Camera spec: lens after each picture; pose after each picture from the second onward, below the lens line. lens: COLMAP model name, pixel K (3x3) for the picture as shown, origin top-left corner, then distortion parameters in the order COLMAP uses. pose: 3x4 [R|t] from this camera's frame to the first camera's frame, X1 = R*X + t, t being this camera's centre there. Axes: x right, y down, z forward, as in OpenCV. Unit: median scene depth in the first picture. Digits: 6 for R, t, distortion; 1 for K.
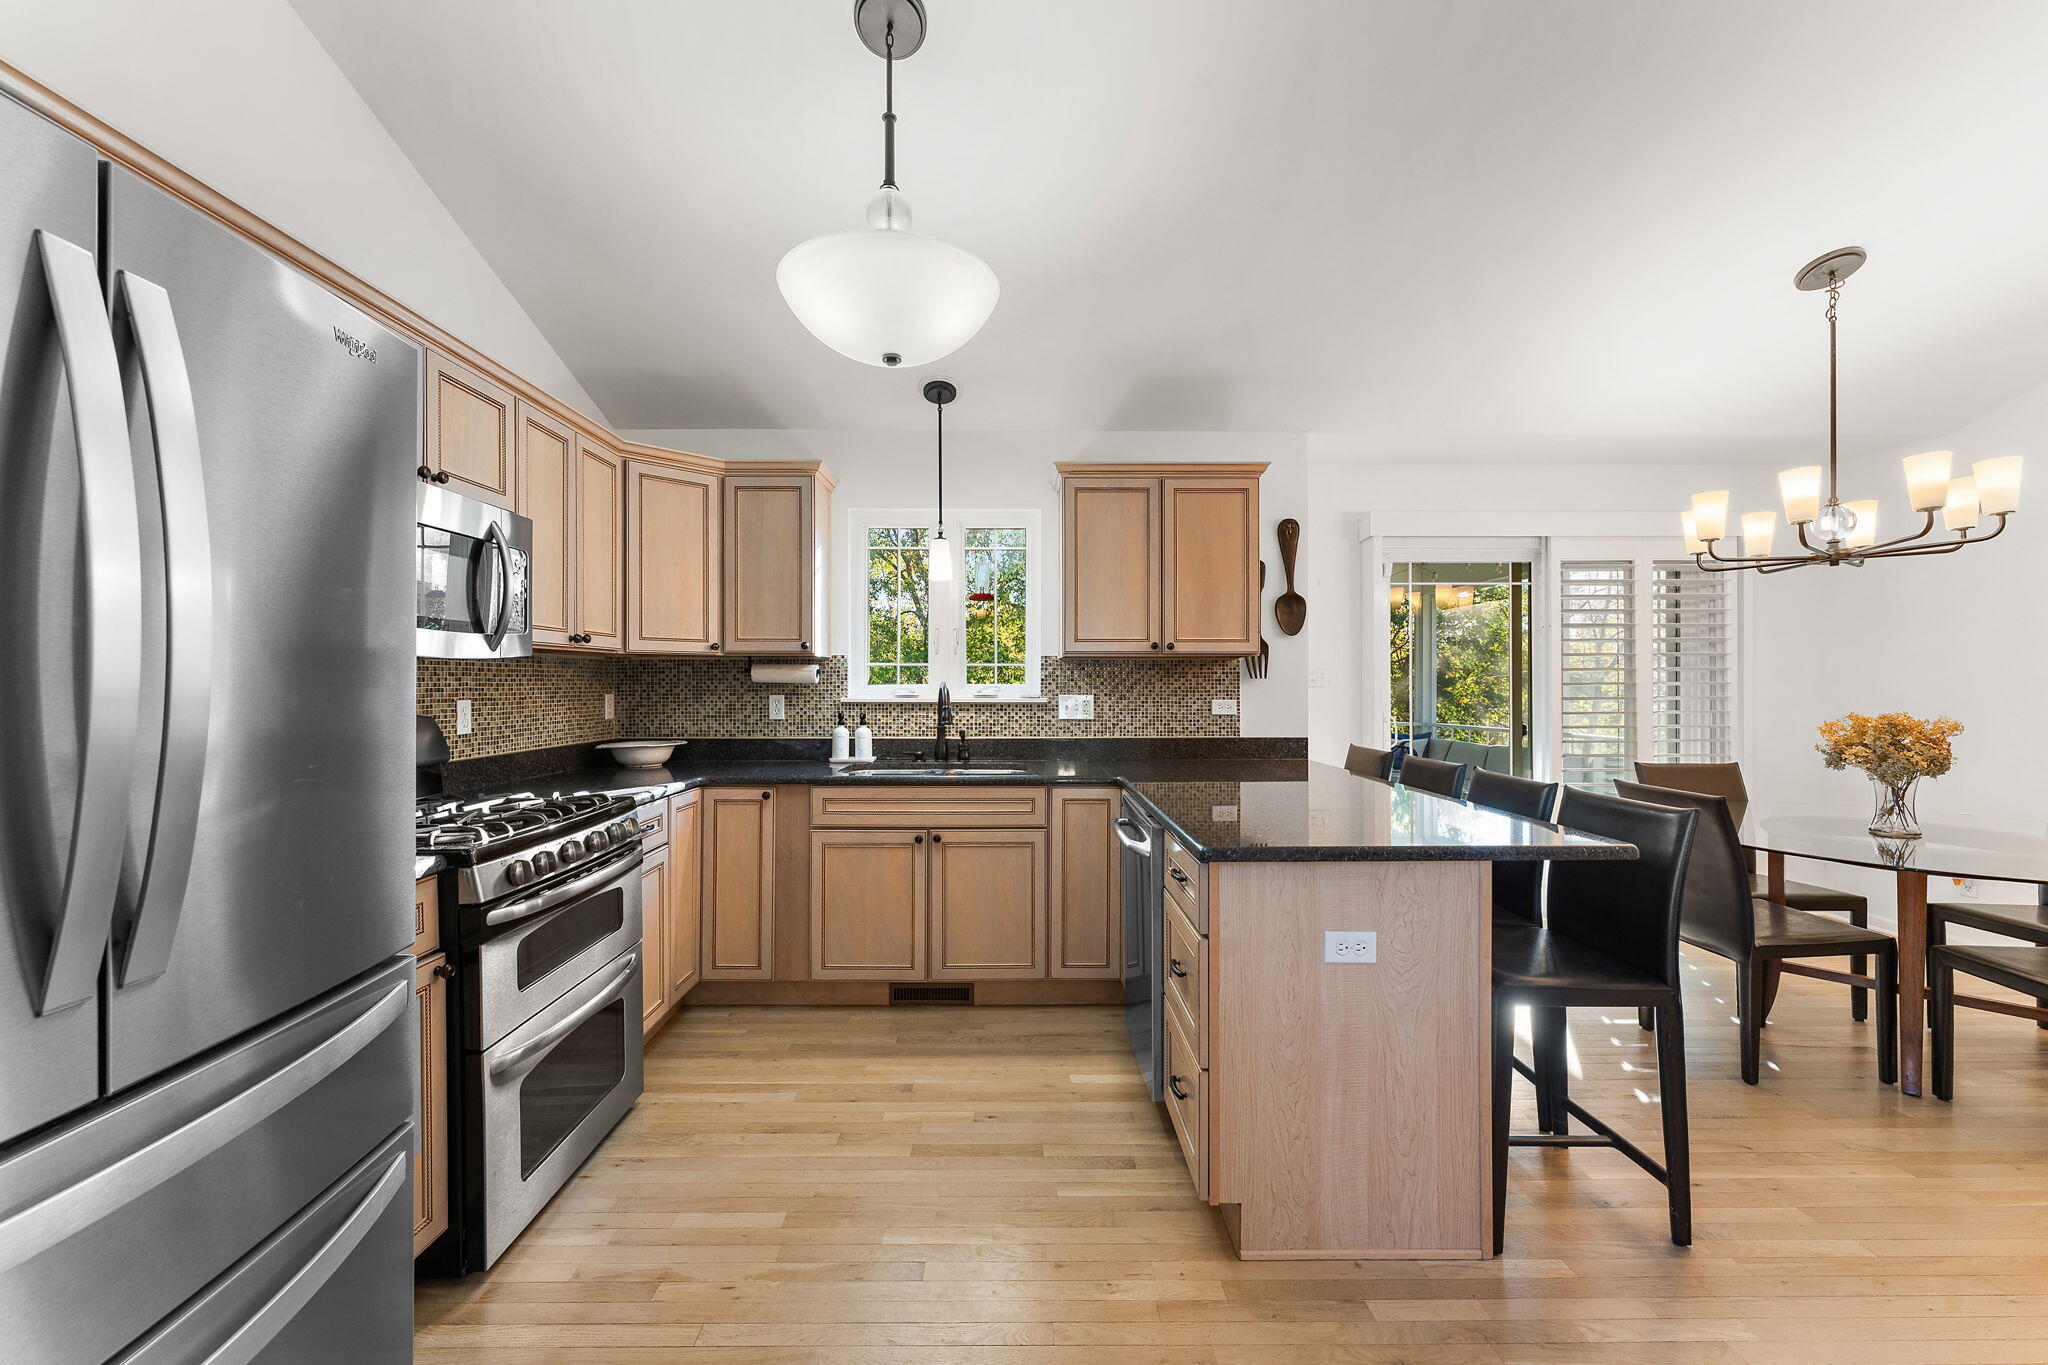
lens RADIAL K [[829.6, 0, 1013.9], [0, 829.6, 681.8], [0, 0, 1]] dist [0.001251, 0.000131]
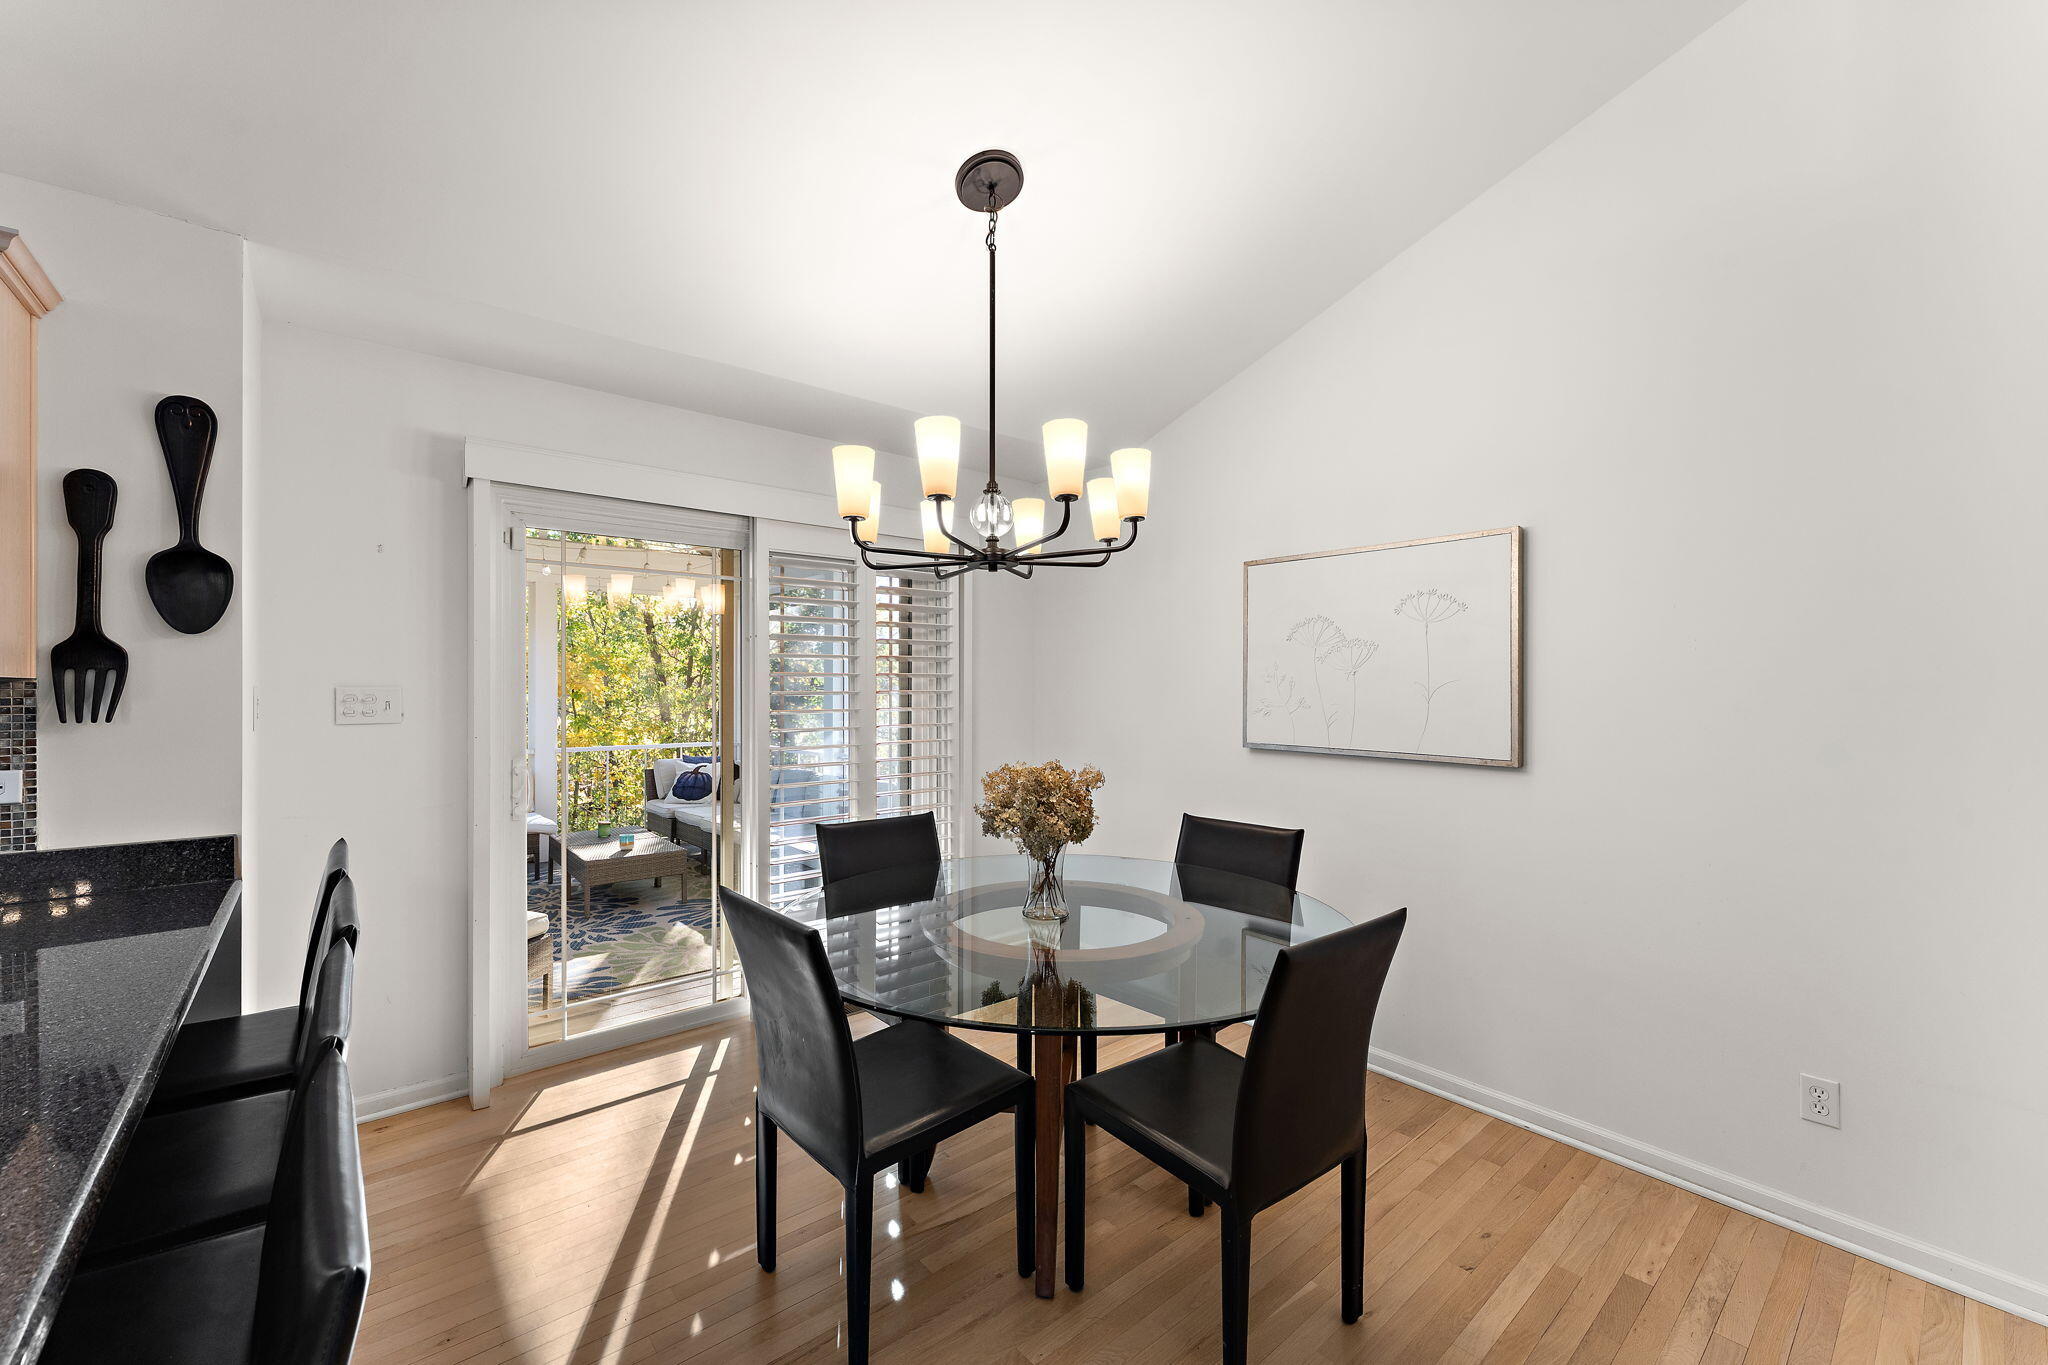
lens RADIAL K [[829.6, 0, 1029.8], [0, 829.6, 686.0], [0, 0, 1]] dist [0.001251, 0.000131]
pose [[0.765947, 0.001300, 0.642902, 0.522104], [-0.001751, 0.999998, 0.000063, -0.033586], [-0.642901, -0.001174, 0.765949, 0.392499]]
